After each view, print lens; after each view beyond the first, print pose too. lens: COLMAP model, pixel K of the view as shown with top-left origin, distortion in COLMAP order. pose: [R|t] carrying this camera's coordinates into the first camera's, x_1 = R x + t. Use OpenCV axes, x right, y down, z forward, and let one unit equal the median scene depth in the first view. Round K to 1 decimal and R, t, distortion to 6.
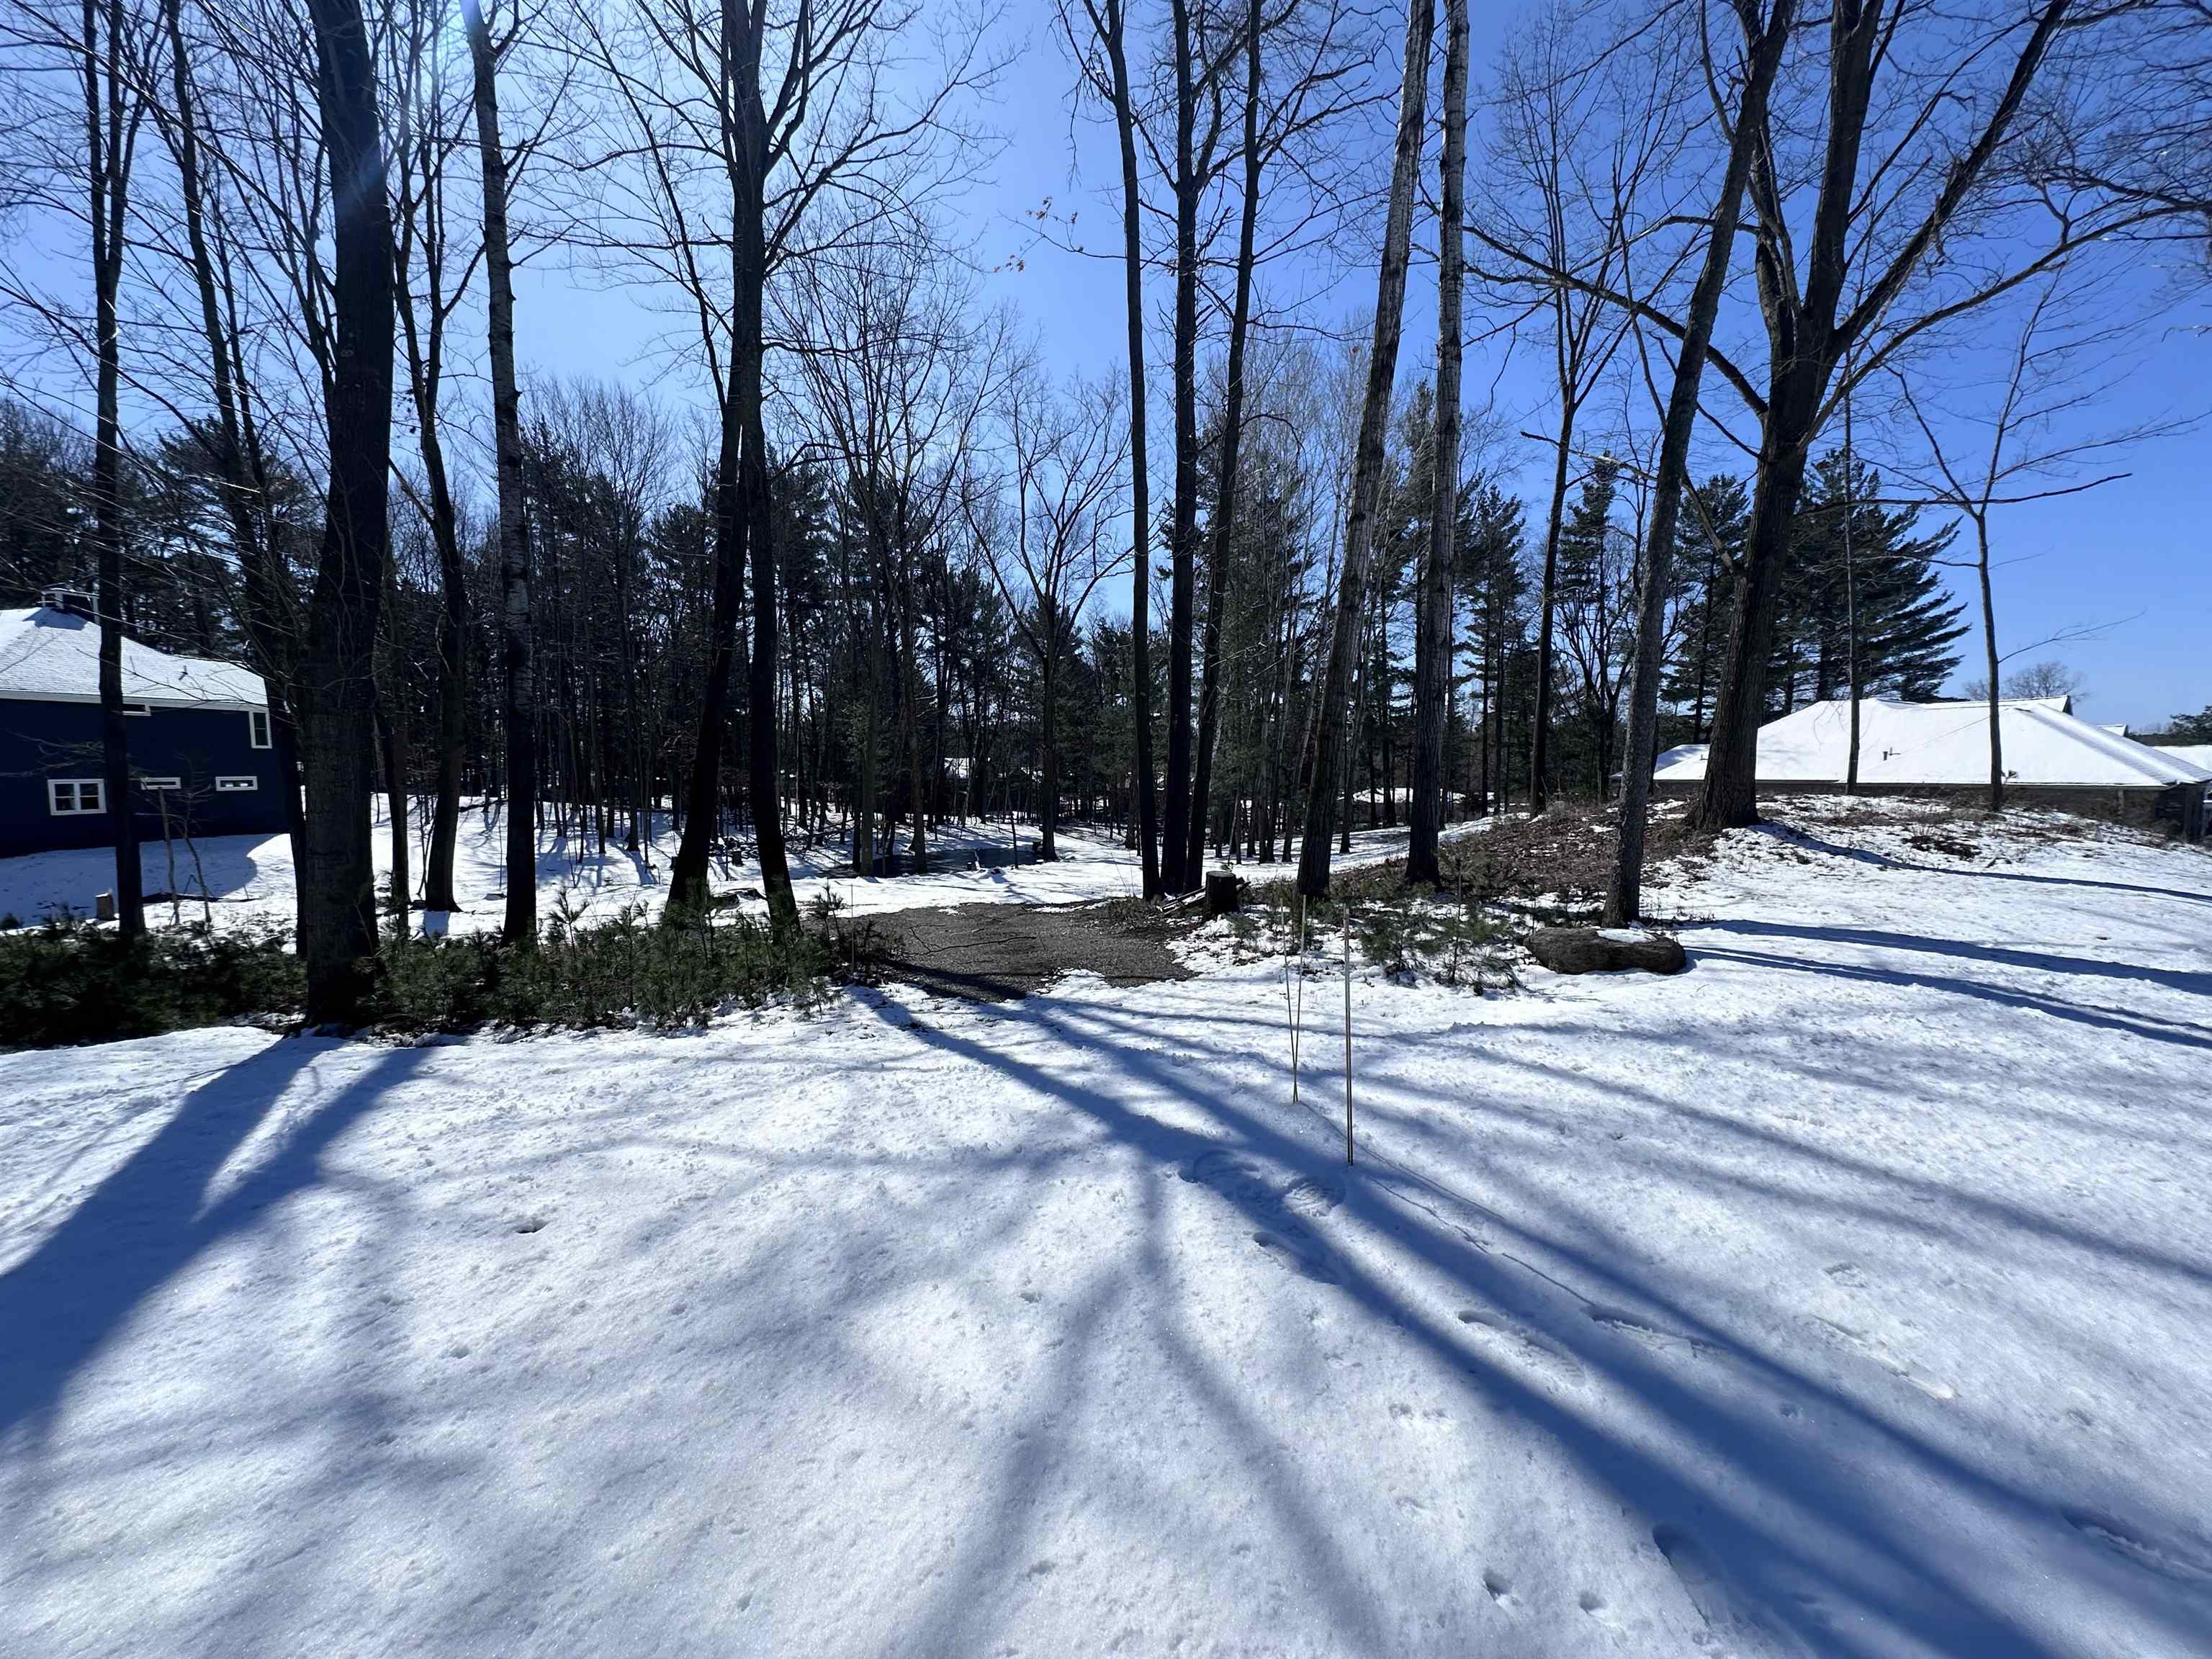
lens RADIAL K [[851.8, 0, 1082.5], [0, 851.8, 832.2], [0, 0, 1]] dist [0.000672, 0.000142]
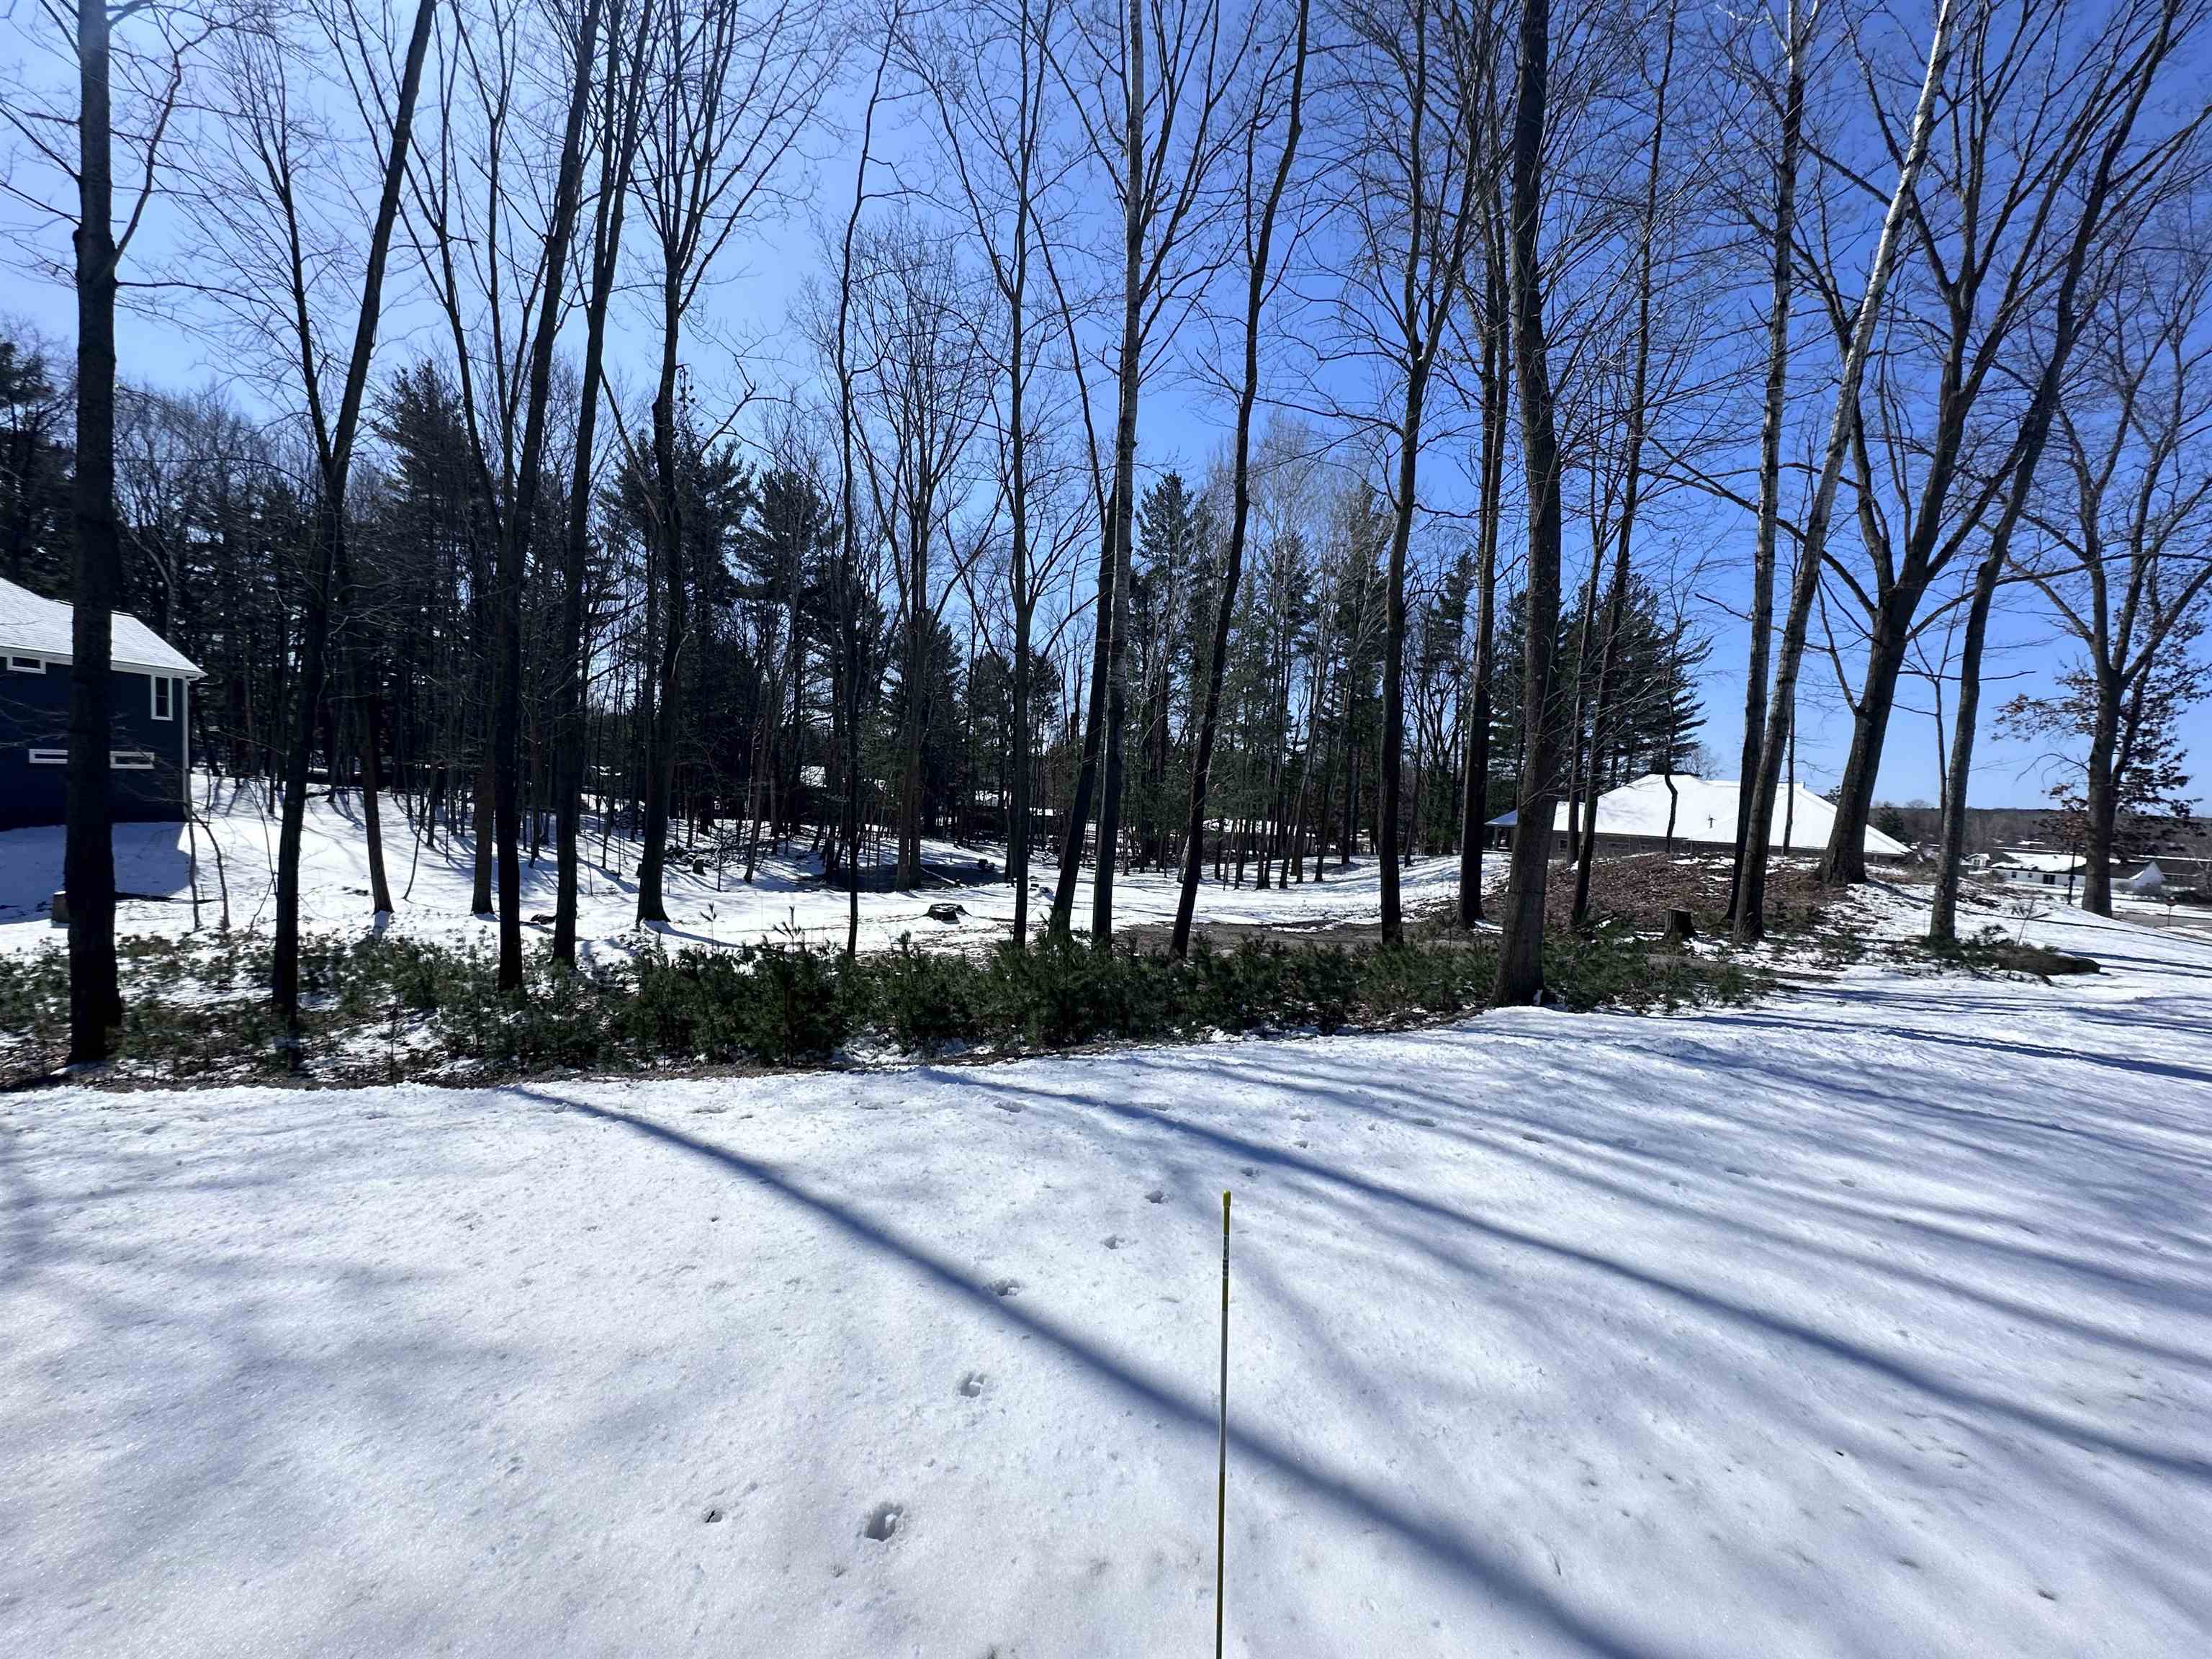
lens RADIAL K [[851.8, 0, 1082.5], [0, 851.8, 832.2], [0, 0, 1]] dist [0.000672, 0.000142]
pose [[0.969115, 0.043376, 0.242766, -0.334804], [-0.038634, 0.998959, -0.024260, -0.002194], [-0.243565, 0.014132, 0.969782, -0.047046]]
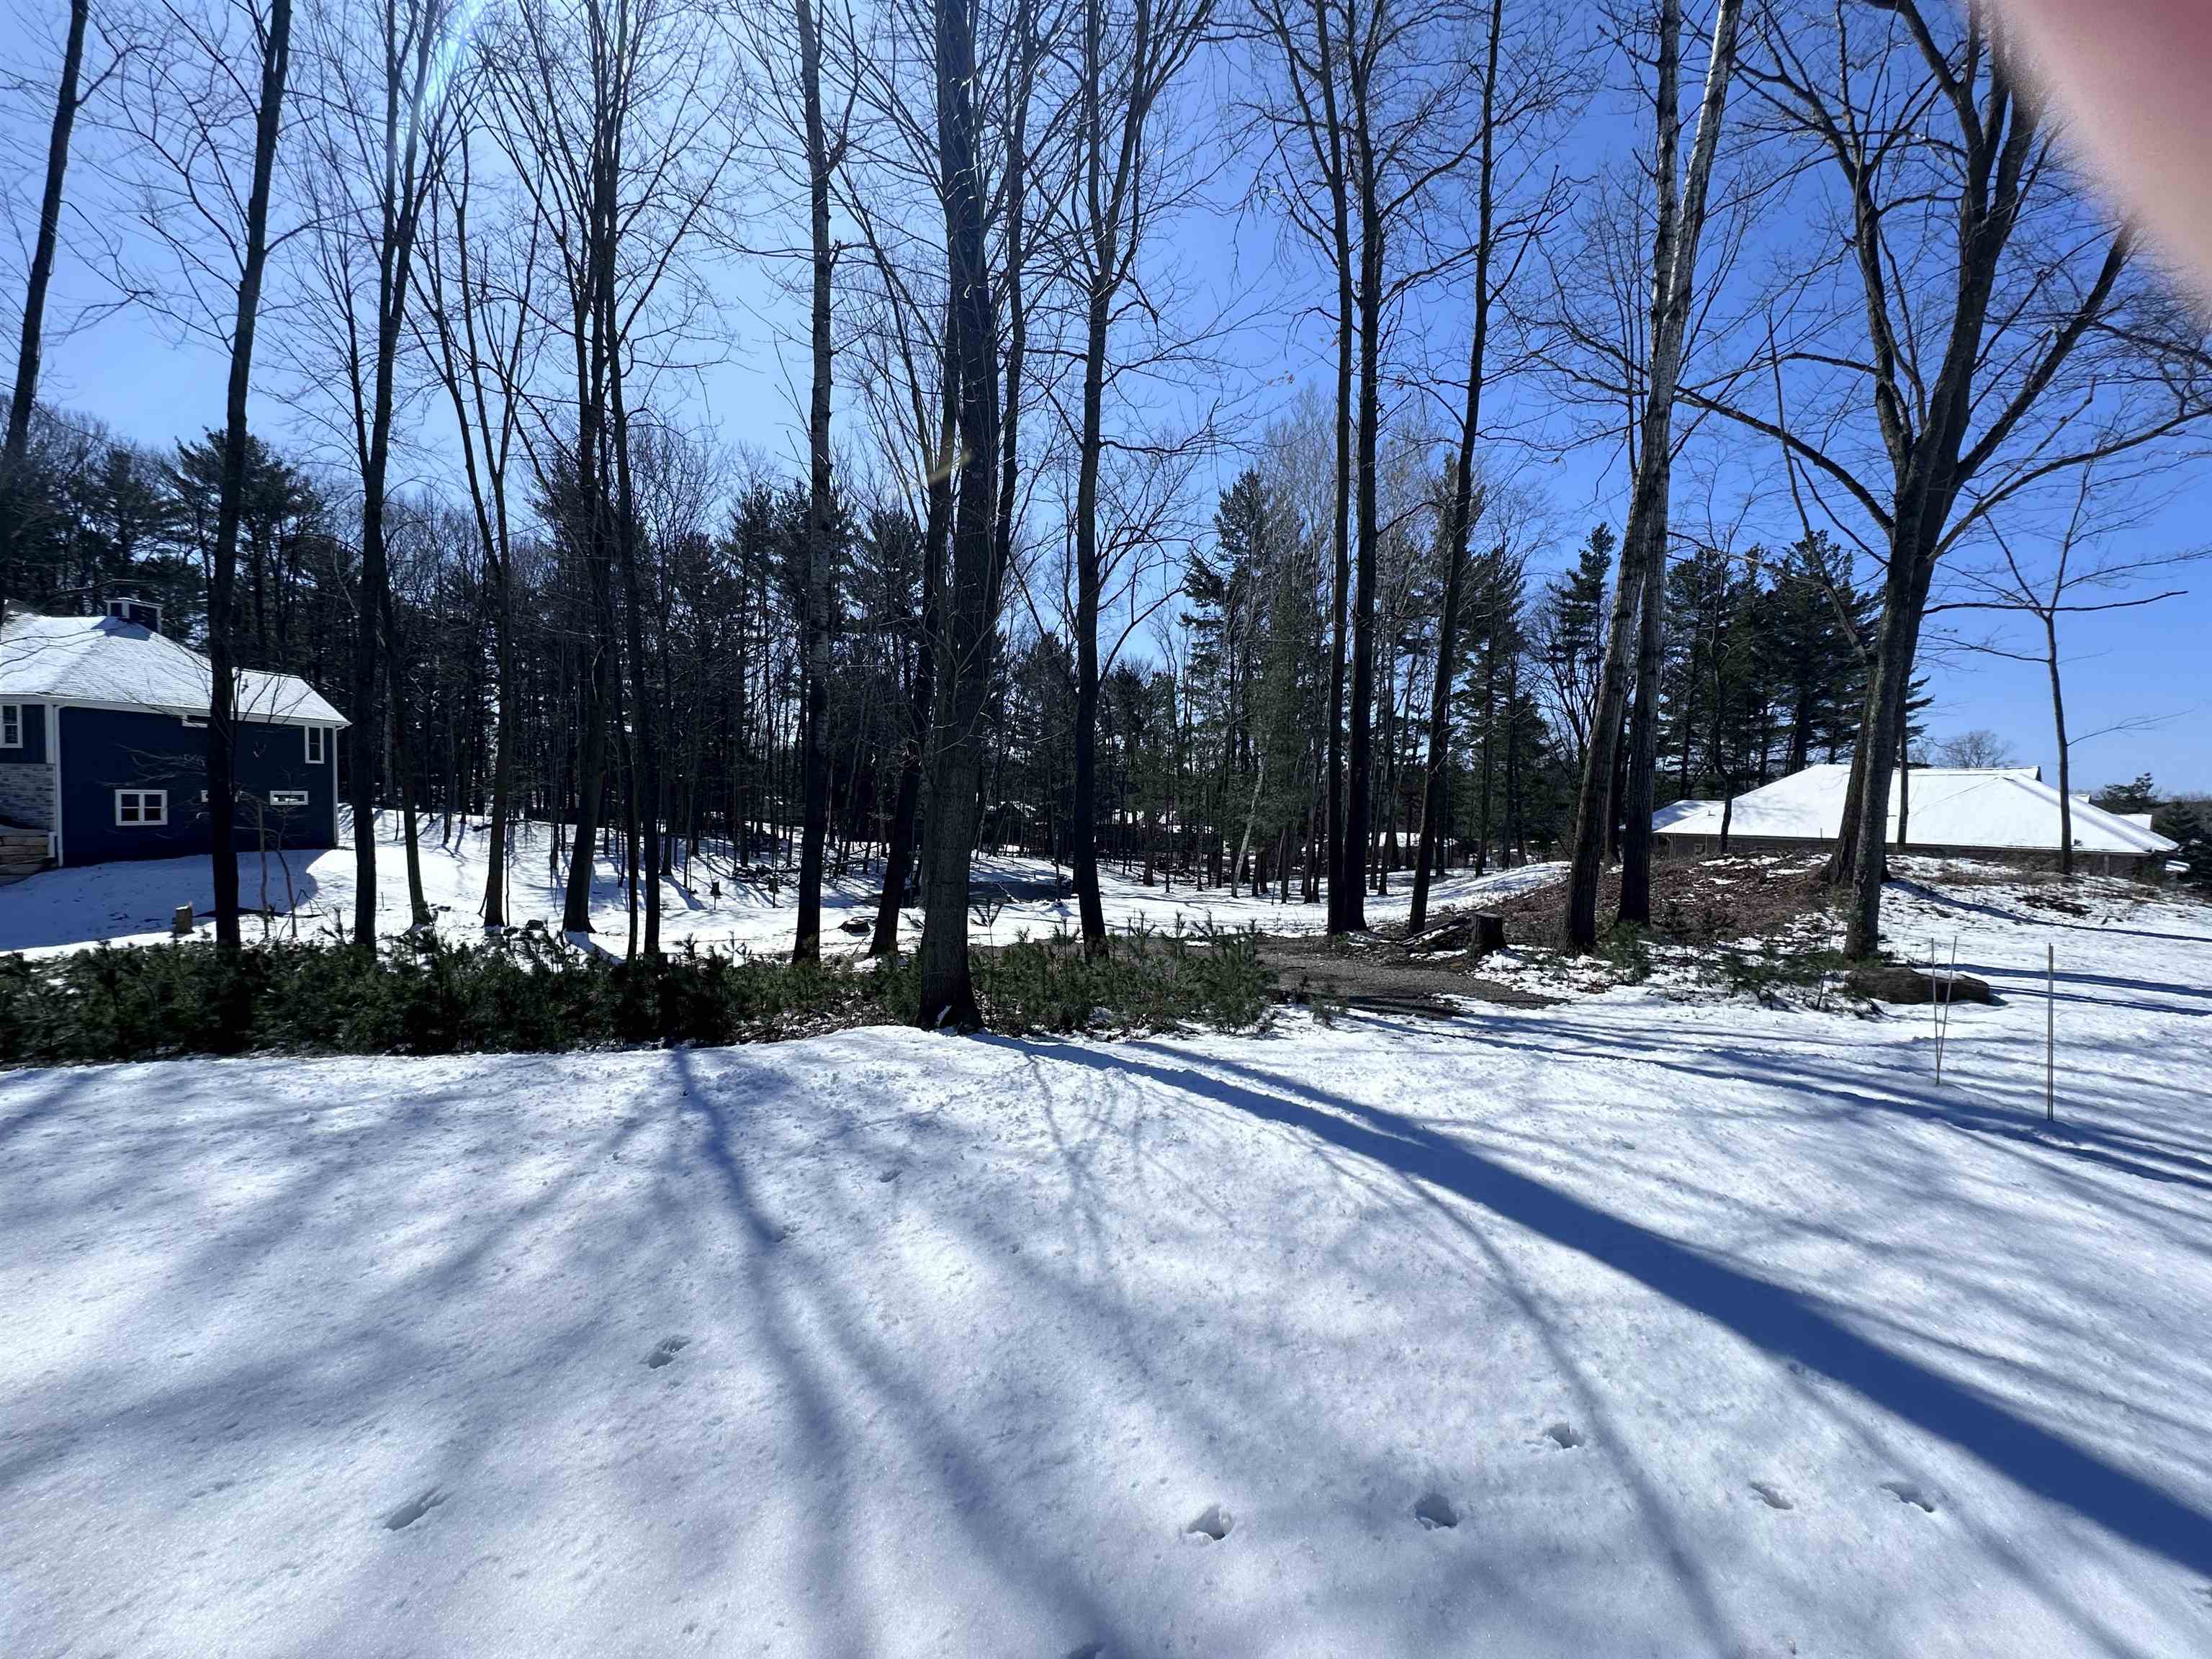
lens RADIAL K [[851.8, 0, 1082.5], [0, 851.8, 832.2], [0, 0, 1]] dist [0.000672, 0.000142]
pose [[0.998726, 0.027461, 0.042339, -0.127238], [-0.025718, 0.998821, -0.041166, -0.000183], [-0.043419, 0.040025, 0.998255, -0.036175]]
